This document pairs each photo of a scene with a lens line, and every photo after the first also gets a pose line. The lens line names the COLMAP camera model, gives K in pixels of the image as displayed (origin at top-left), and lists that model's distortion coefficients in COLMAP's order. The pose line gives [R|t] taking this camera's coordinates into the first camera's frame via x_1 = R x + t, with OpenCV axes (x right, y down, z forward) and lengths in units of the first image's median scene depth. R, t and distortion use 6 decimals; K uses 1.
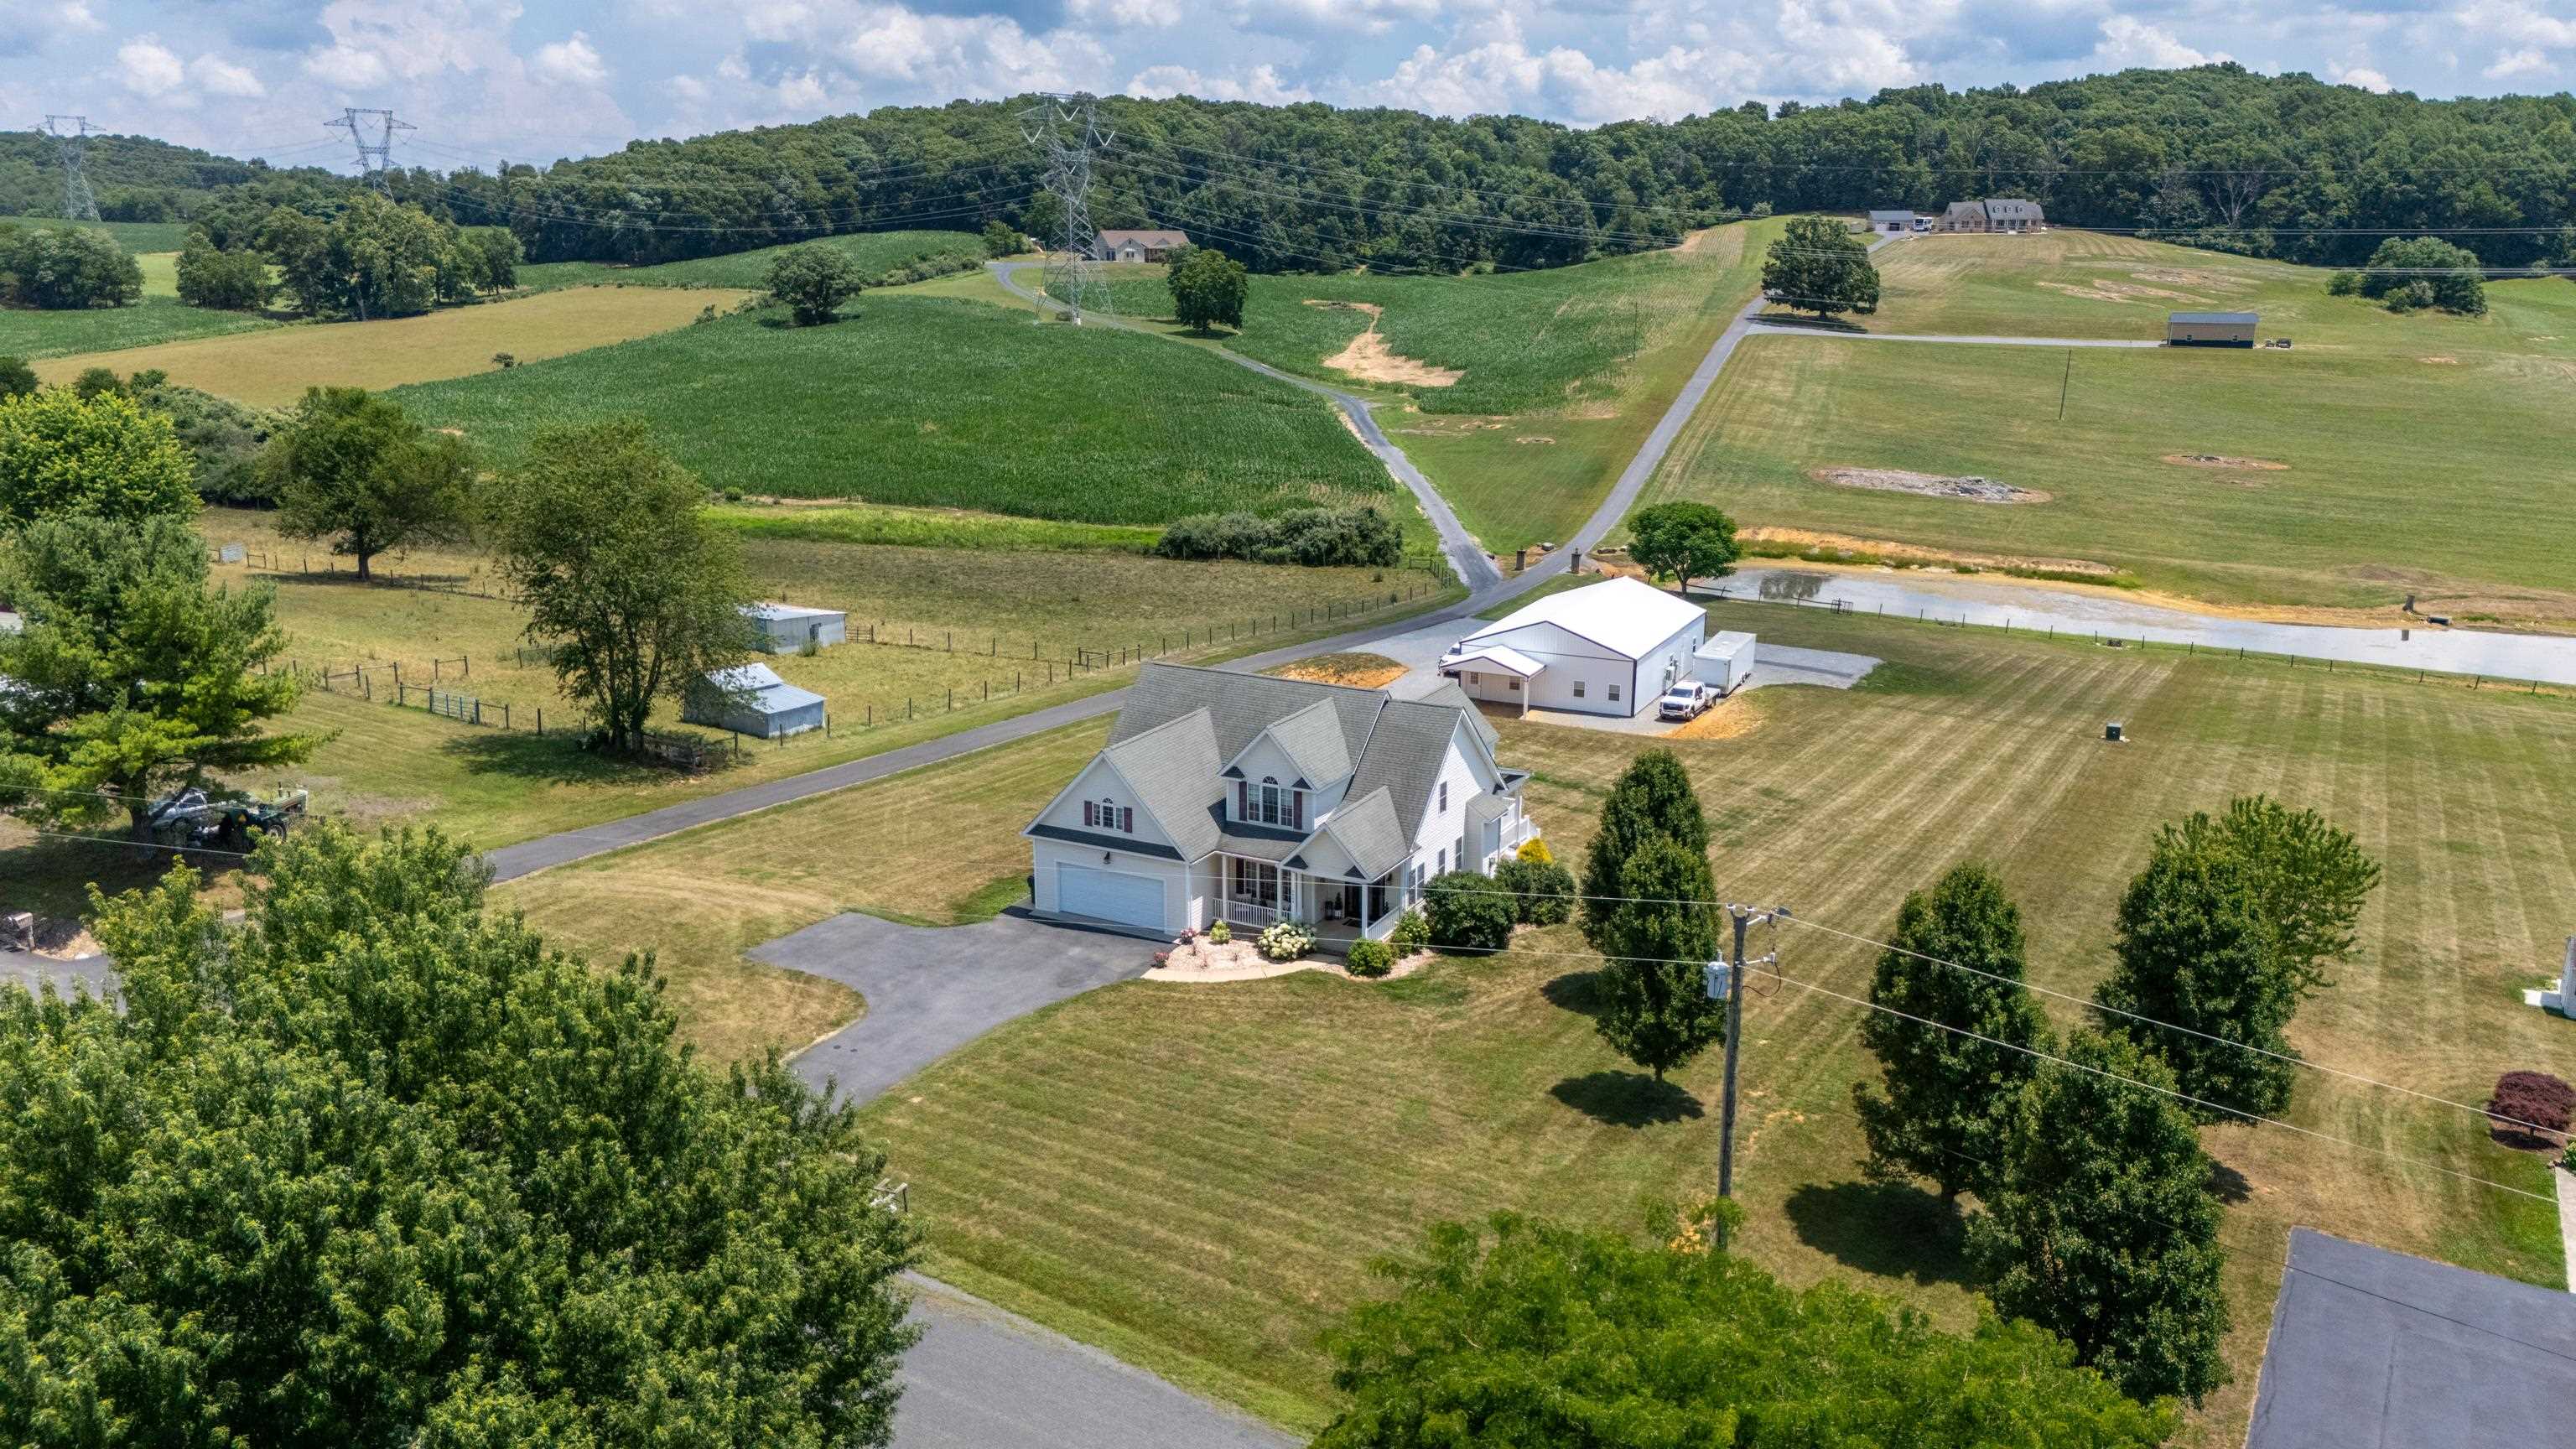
lens RADIAL K [[1902.0, 0, 1286.2], [0, 1902.0, 733.1], [0, 0, 1]] dist [0.075774, -0.079303]
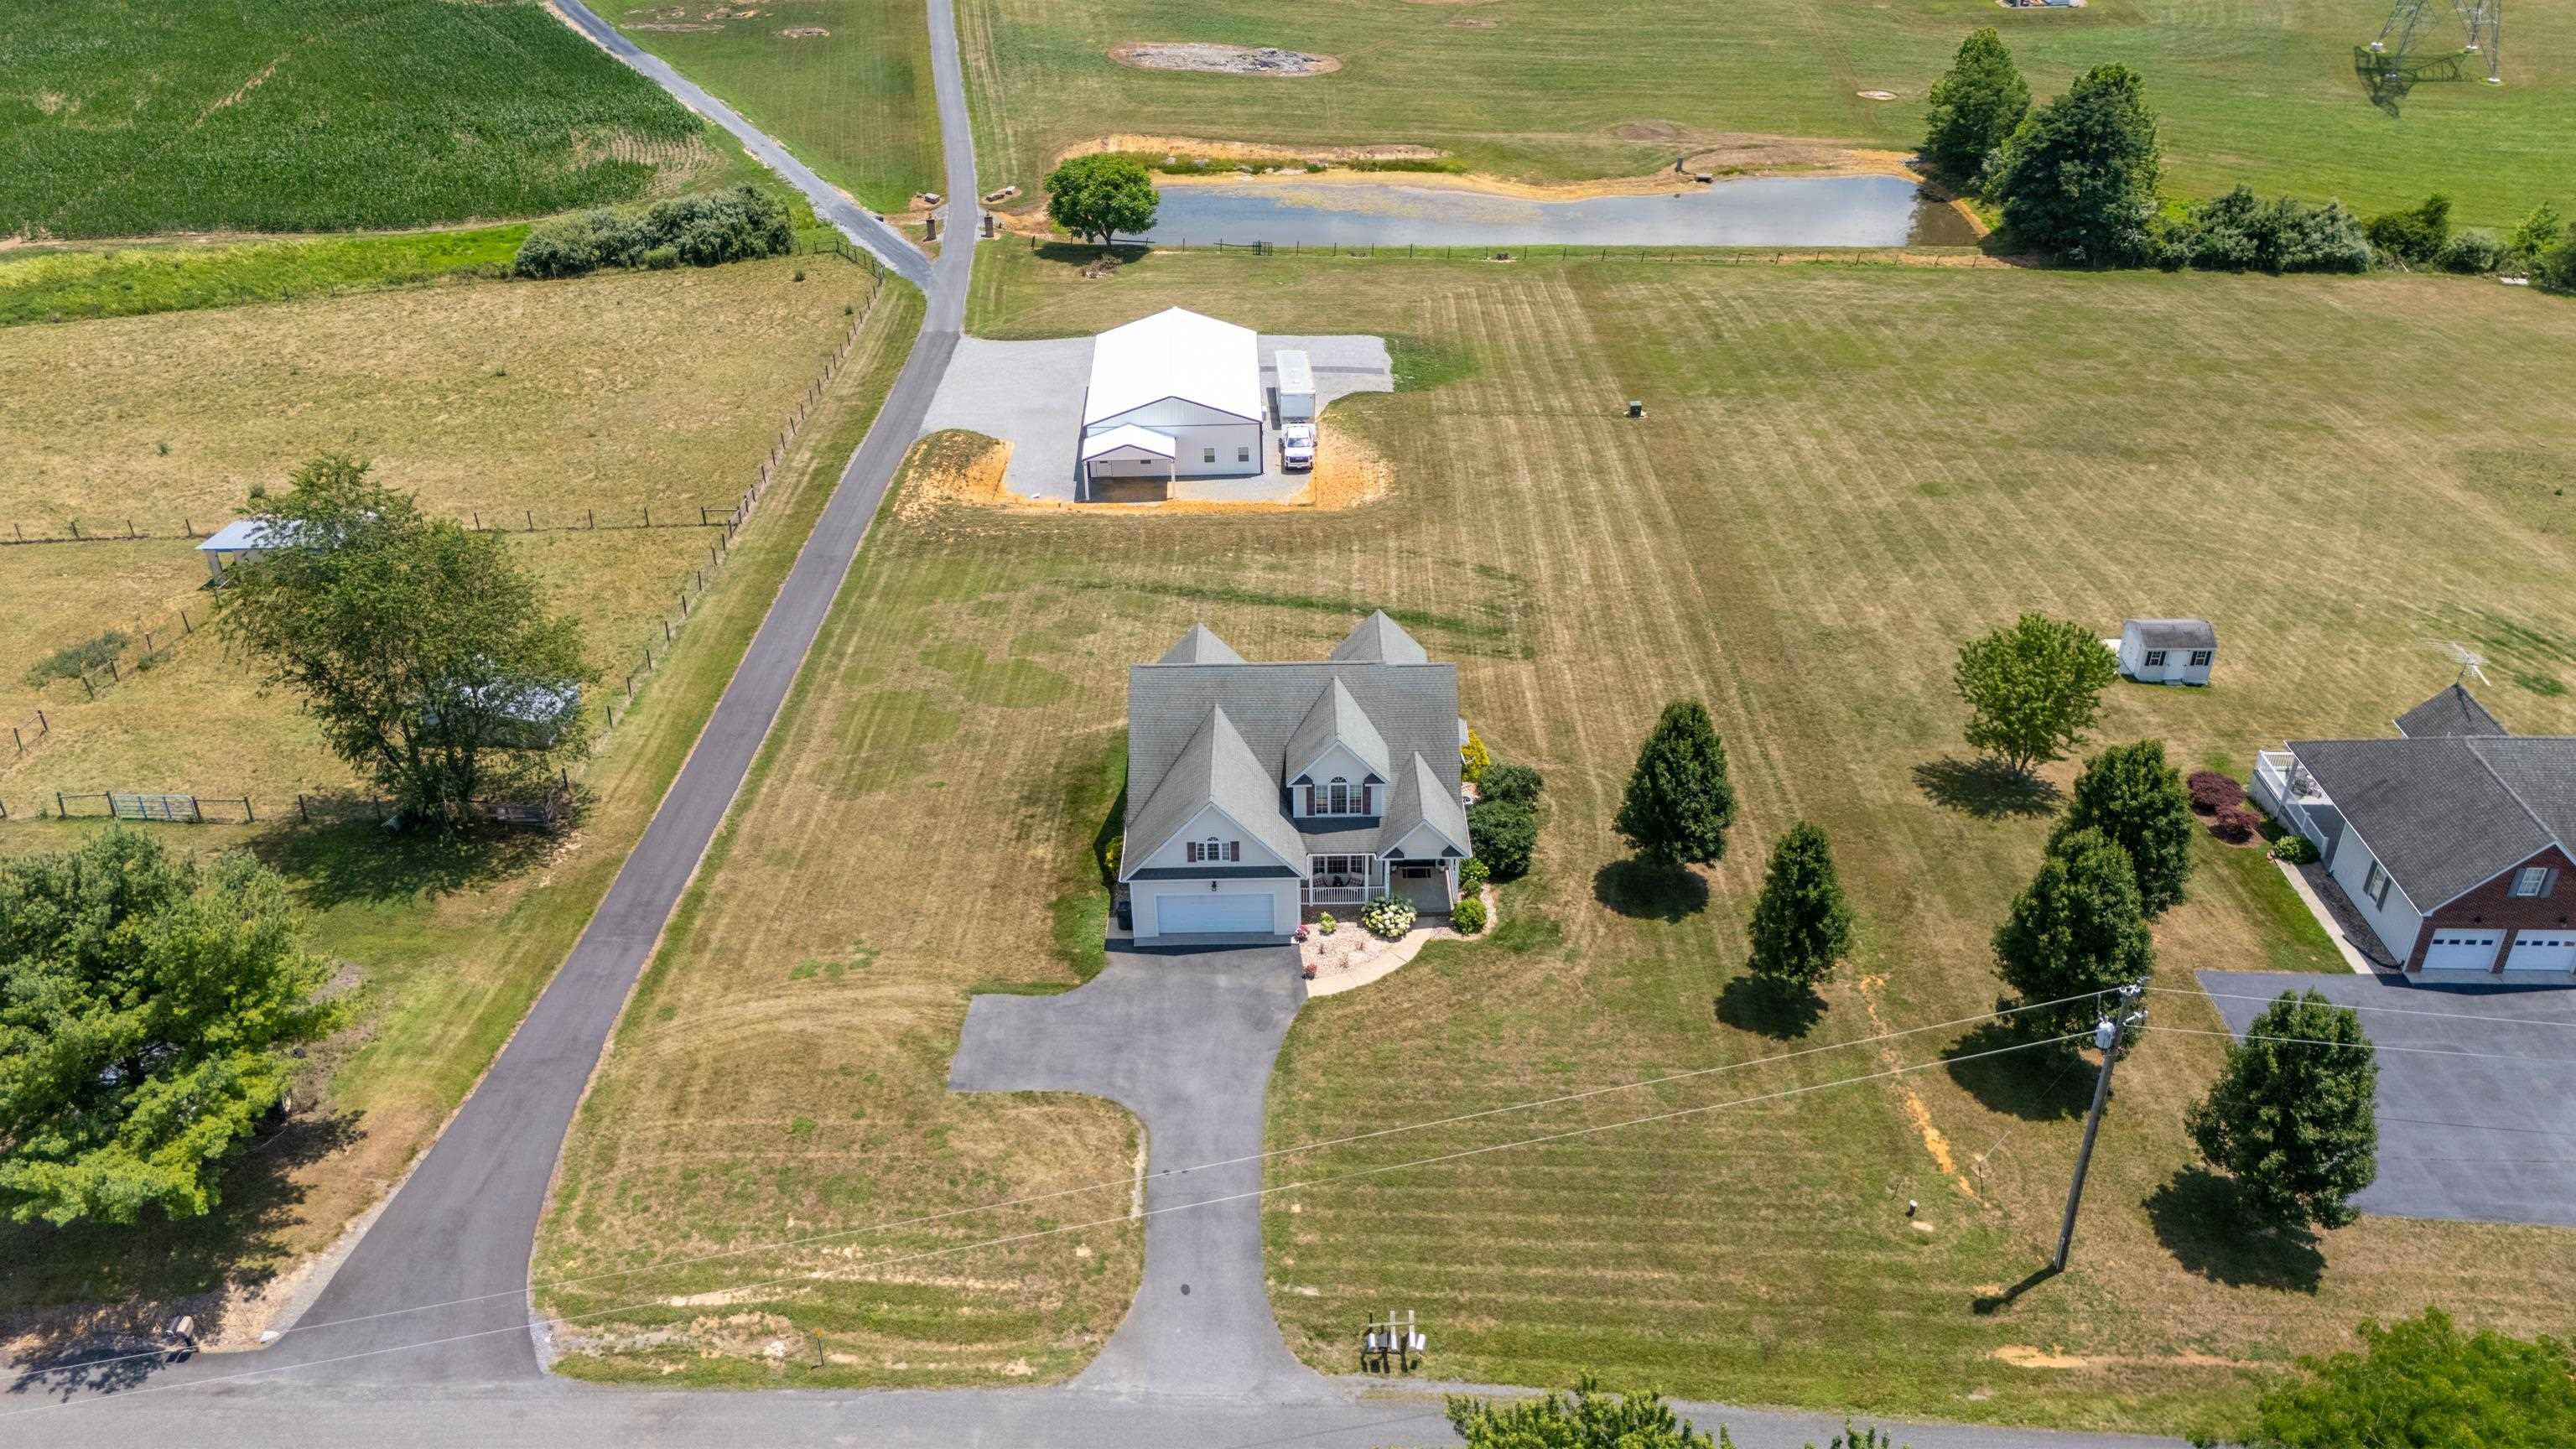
lens RADIAL K [[1902.0, 0, 1286.2], [0, 1902.0, 733.1], [0, 0, 1]] dist [0.075774, -0.079303]
pose [[0.881052, -0.257697, 0.396661, -0.320555], [0.136470, 0.941394, 0.308470, -0.237502], [-0.452906, -0.217645, 0.864584, 0.043229]]
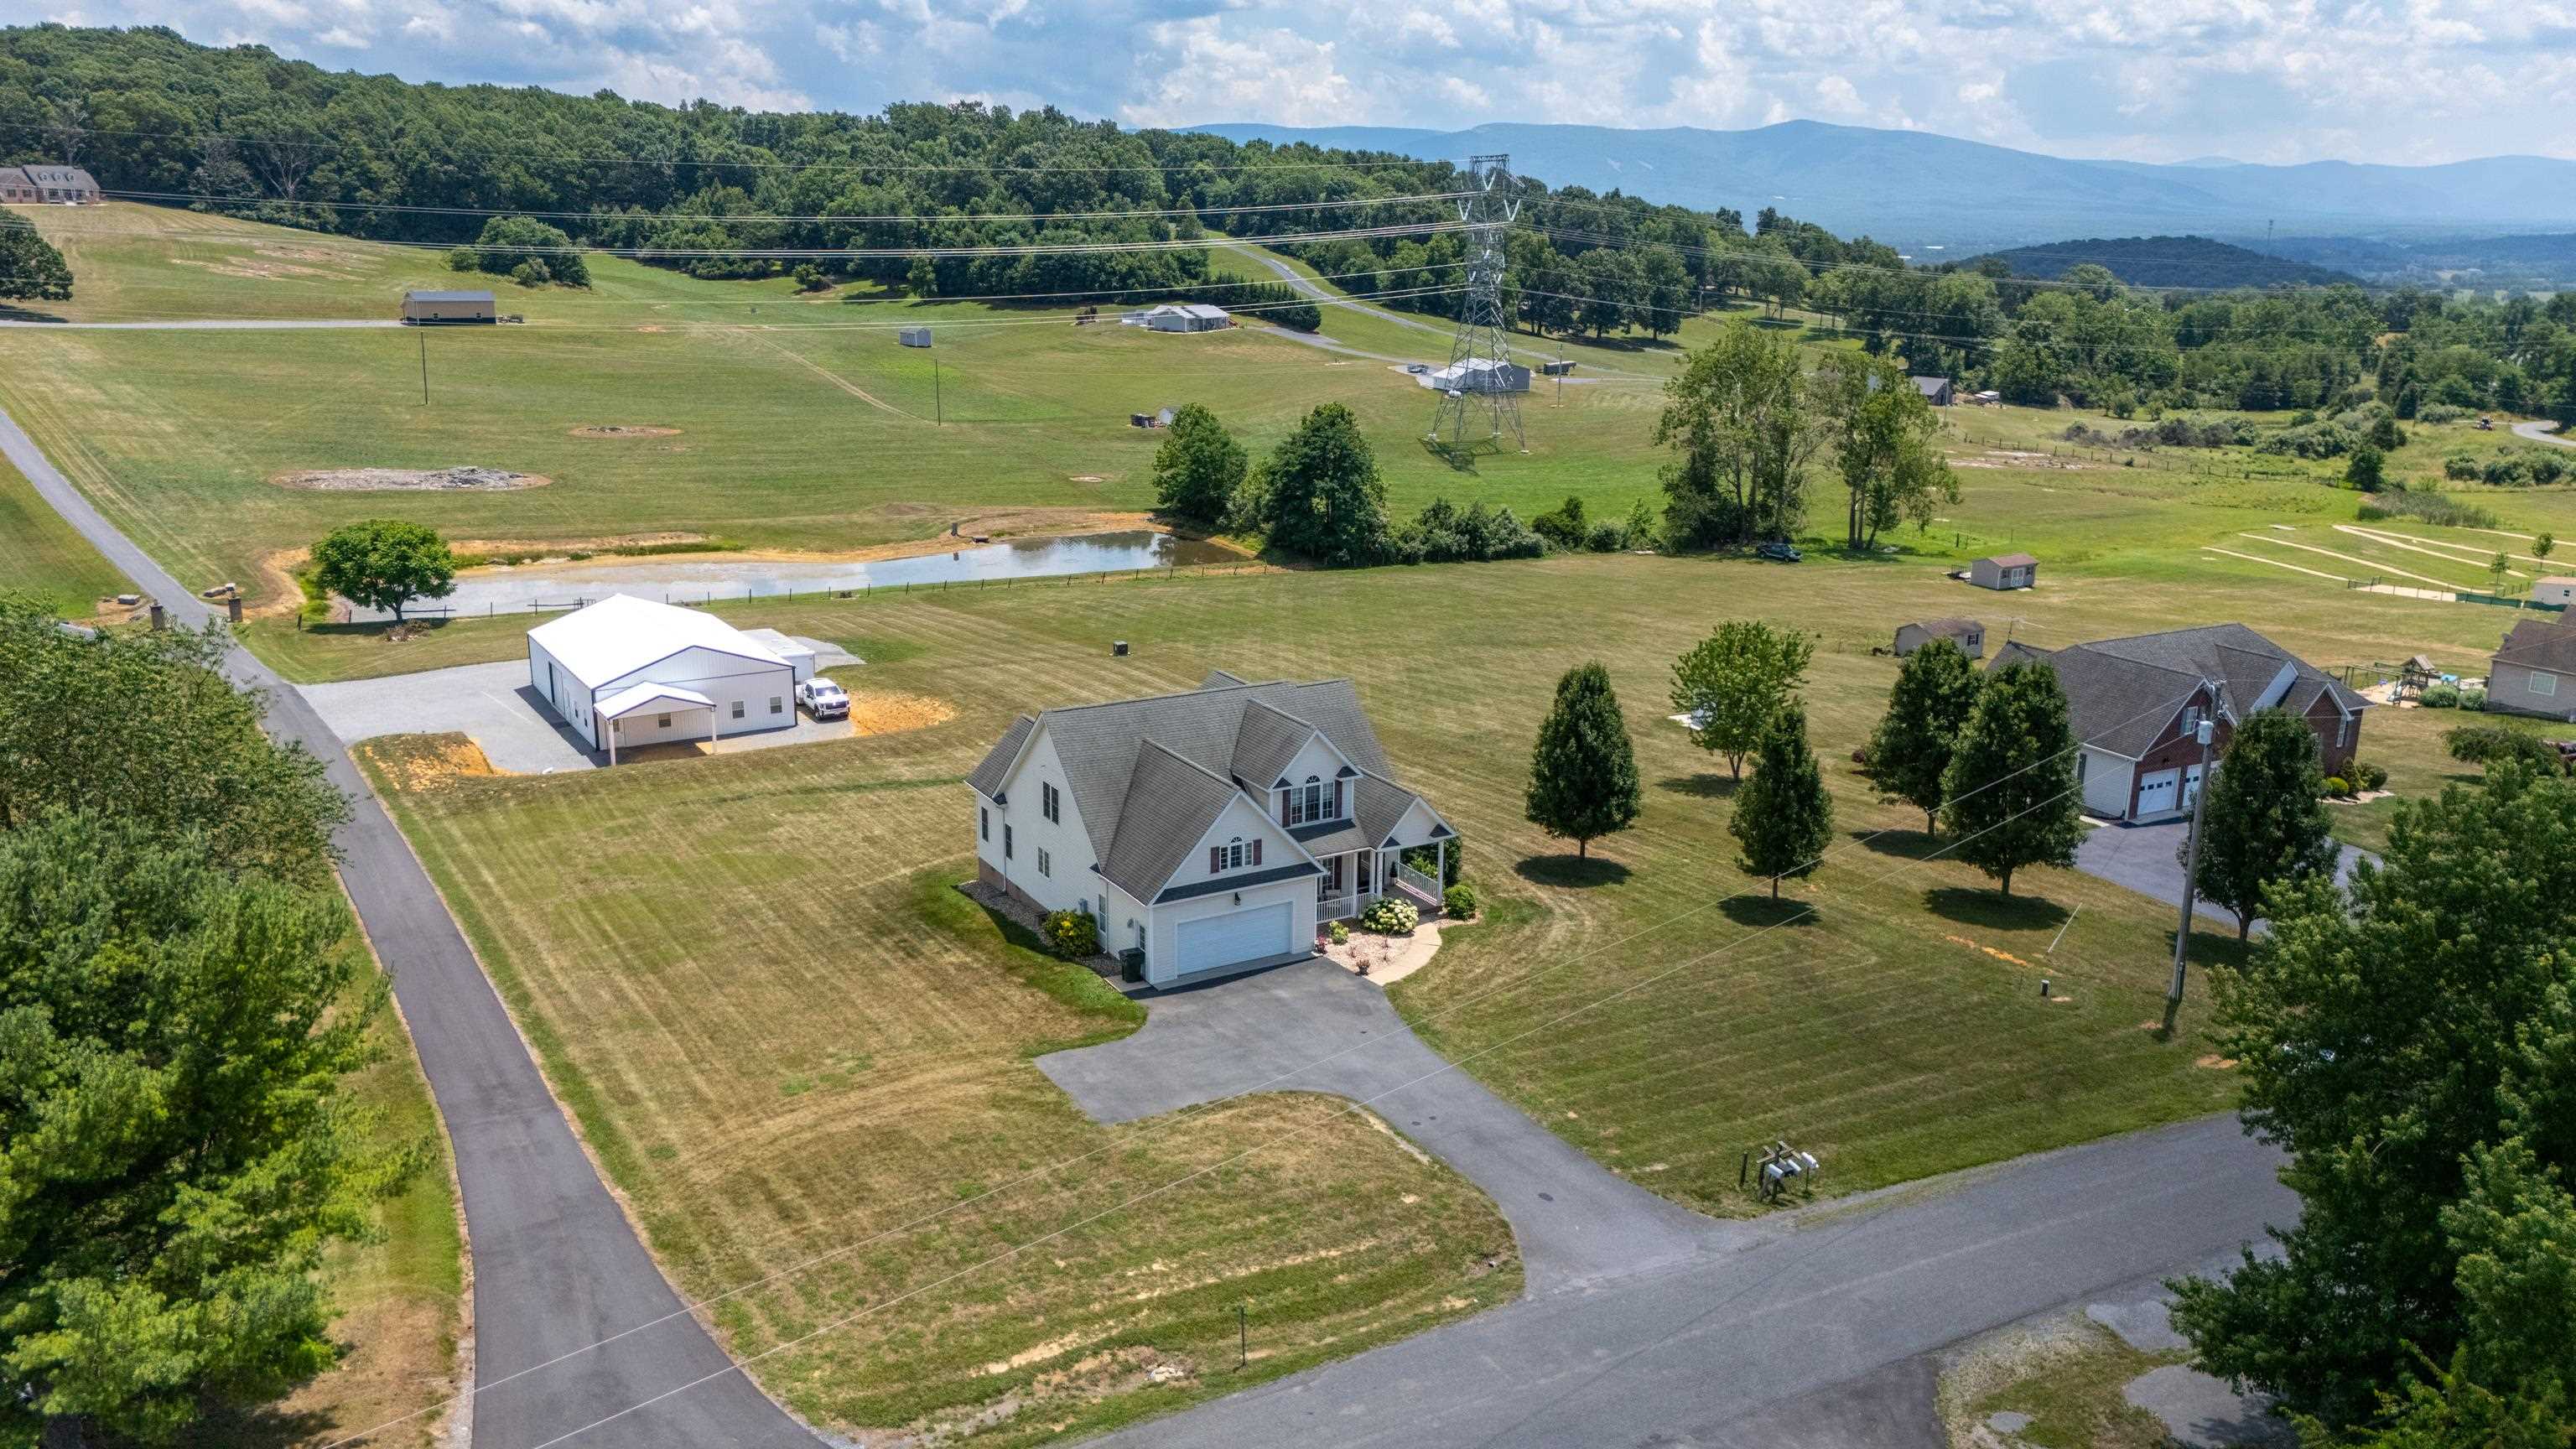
lens RADIAL K [[1908.7, 0, 1288.0], [0, 1908.7, 724.5], [0, 0, 1]] dist [0.075271, -0.075531]
pose [[0.523041, -0.216968, 0.824229, -0.590058], [0.208831, 0.970202, 0.122873, -0.091710], [-0.826328, 0.107857, 0.552765, 0.299740]]
